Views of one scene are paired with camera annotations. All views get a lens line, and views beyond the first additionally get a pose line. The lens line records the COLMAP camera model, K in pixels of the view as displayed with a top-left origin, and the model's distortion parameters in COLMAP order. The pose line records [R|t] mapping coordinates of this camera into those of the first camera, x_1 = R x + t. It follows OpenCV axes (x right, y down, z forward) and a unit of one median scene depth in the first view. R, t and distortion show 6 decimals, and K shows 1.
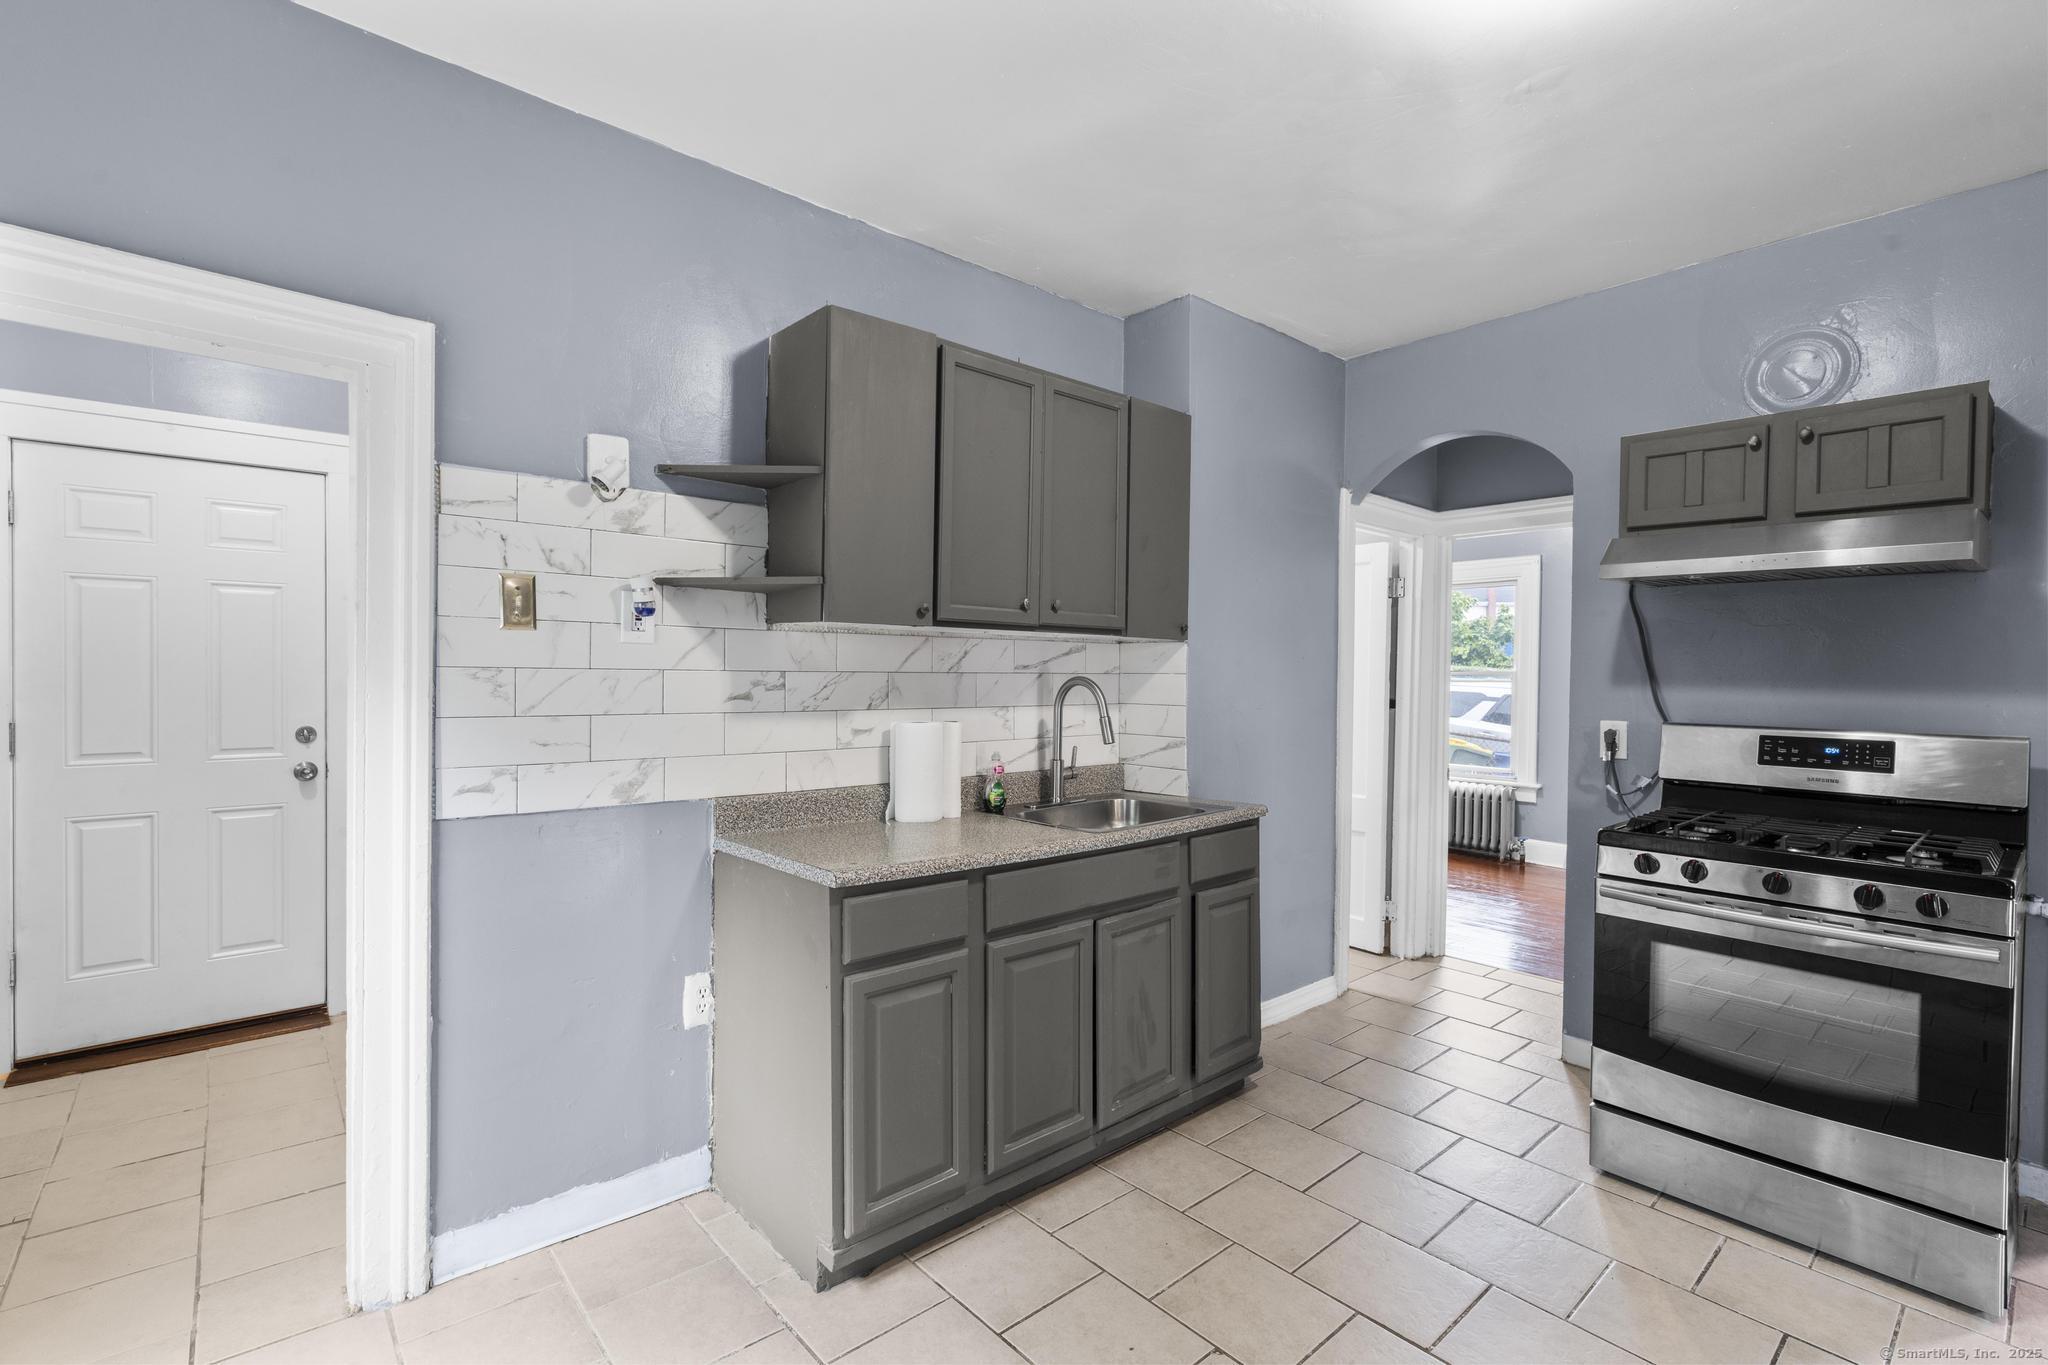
lens RADIAL K [[930.2, 0, 1016.8], [0, 930.2, 683.8], [0, 0, 1]] dist [-0.001115, 0.006244]
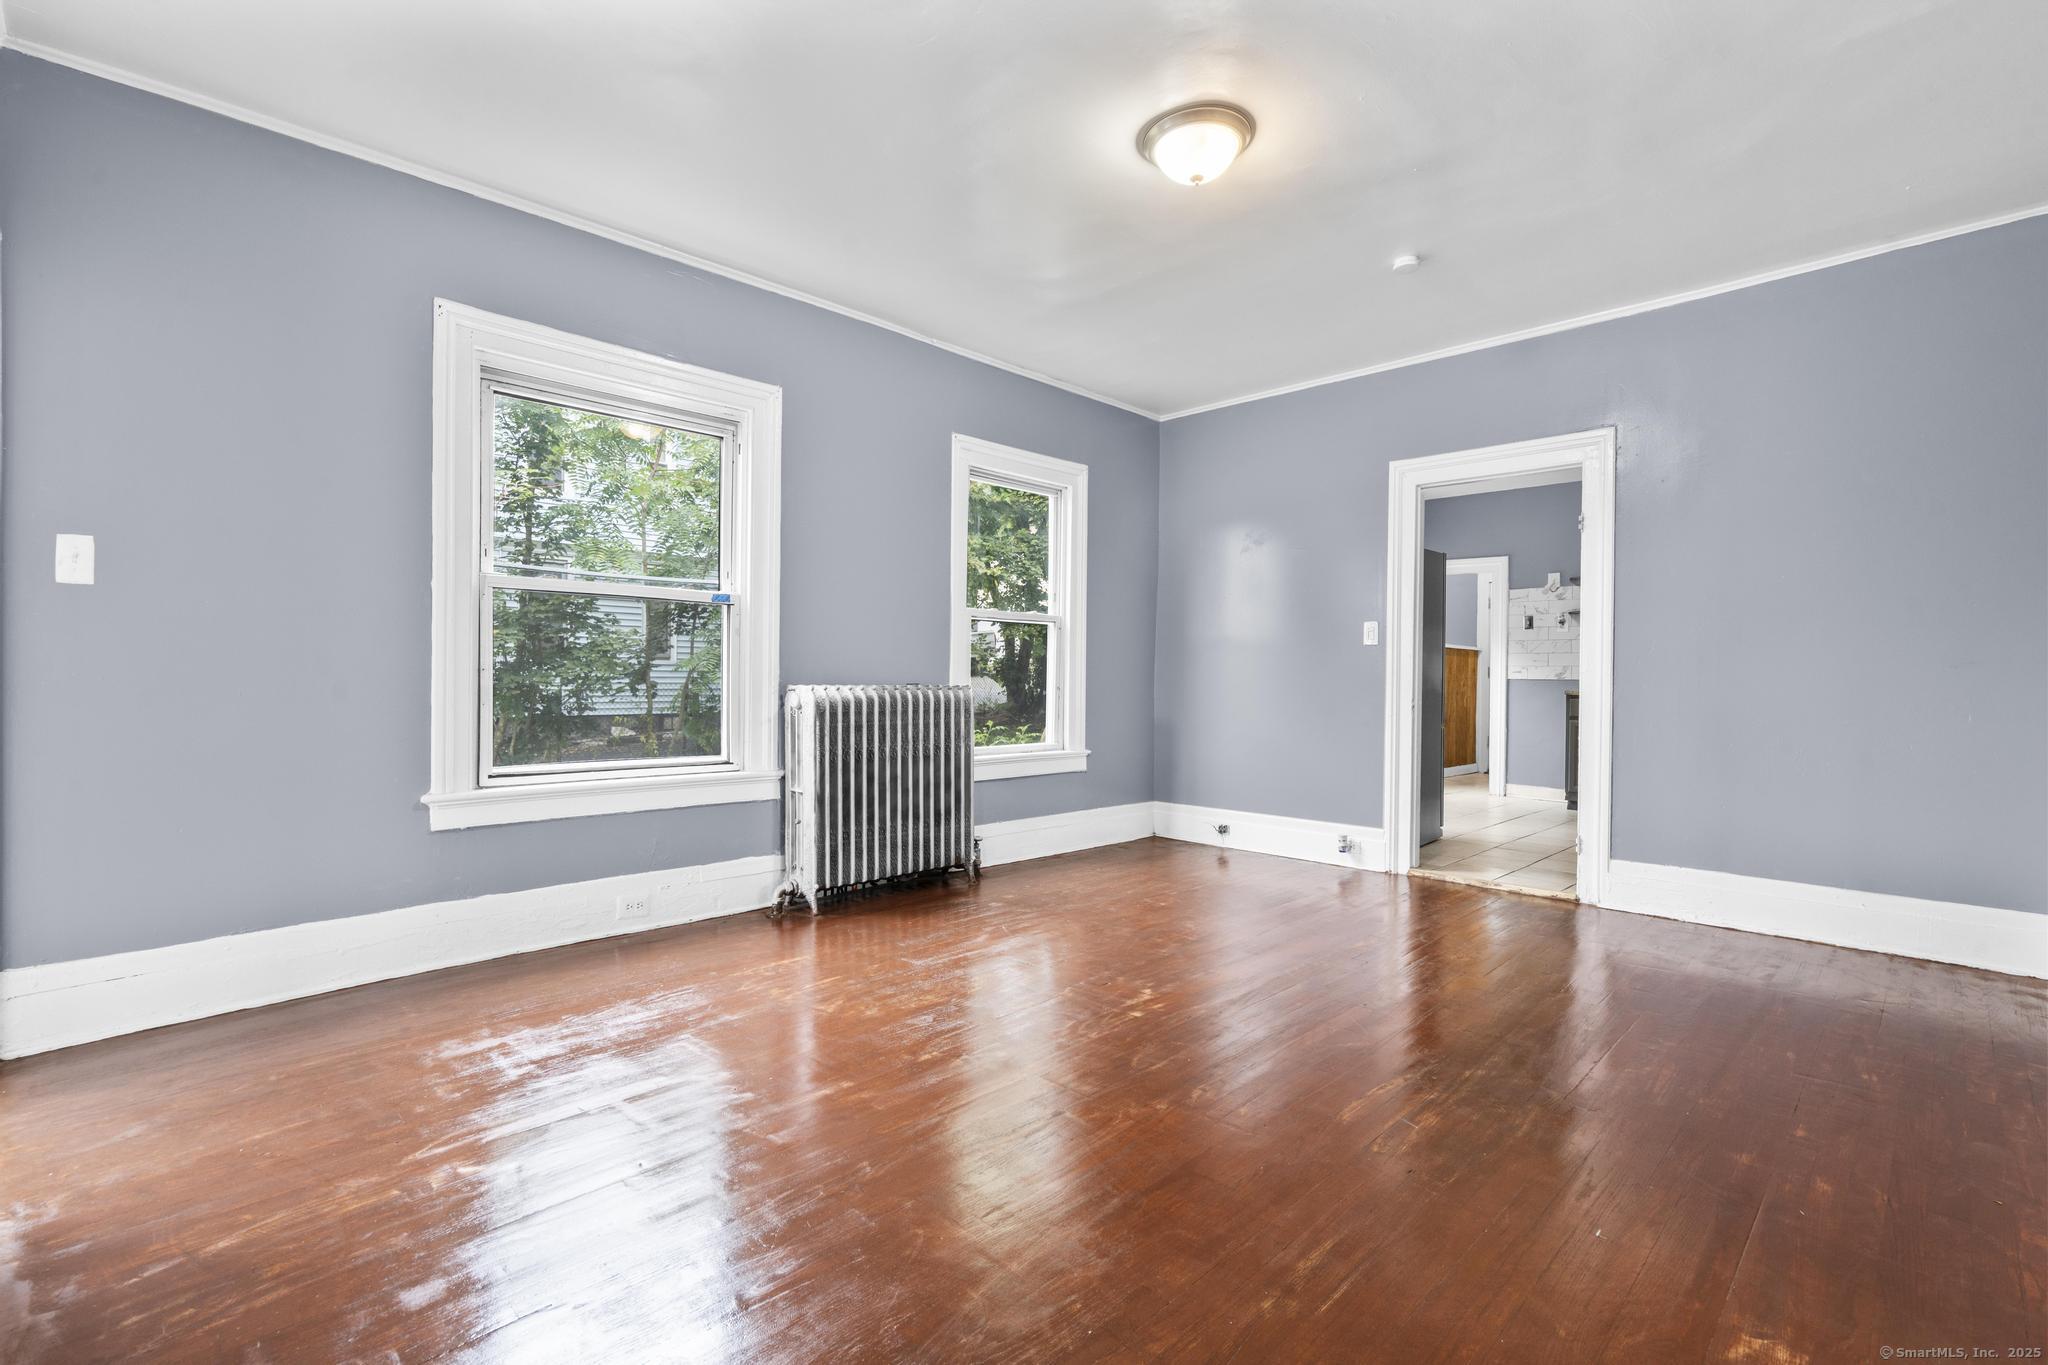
lens RADIAL K [[930.2, 0, 1016.8], [0, 930.2, 683.8], [0, 0, 1]] dist [-0.001115, 0.006244]
pose [[0.054212, -0.007724, -0.998500, 2.419414], [-0.021195, 0.999736, -0.008885, 0.183861], [0.998304, 0.021645, 0.054034, -0.983072]]
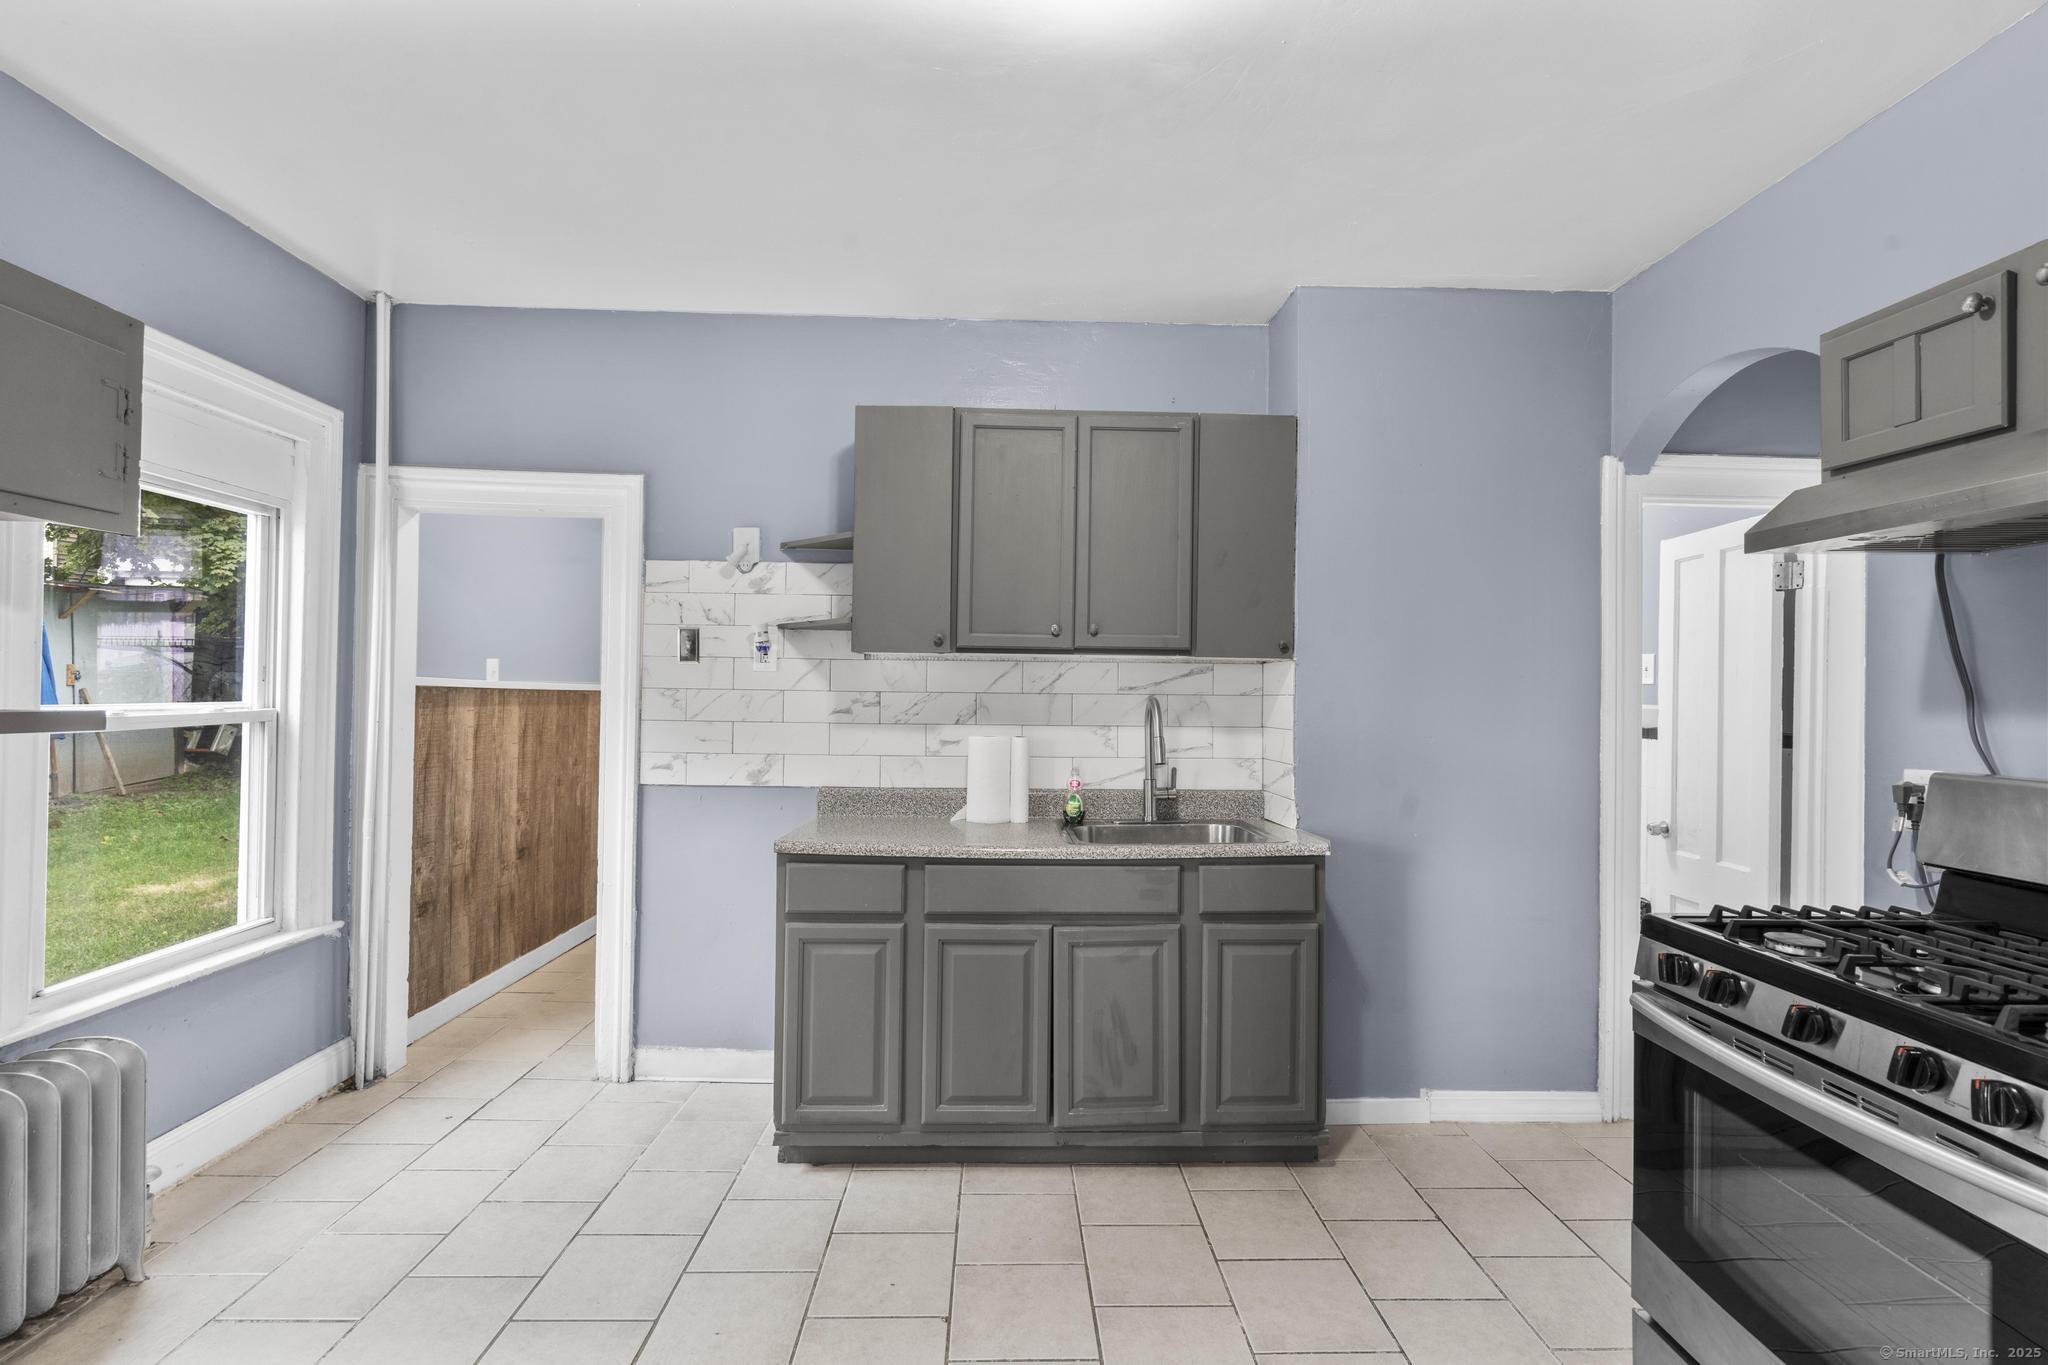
lens RADIAL K [[930.2, 0, 1016.8], [0, 930.2, 683.8], [0, 0, 1]] dist [-0.001115, 0.006244]
pose [[0.768282, -0.007639, -0.640066, 0.661181], [-0.012063, 0.999578, -0.026408, 0.006614], [0.639998, 0.028010, 0.767866, 0.138927]]
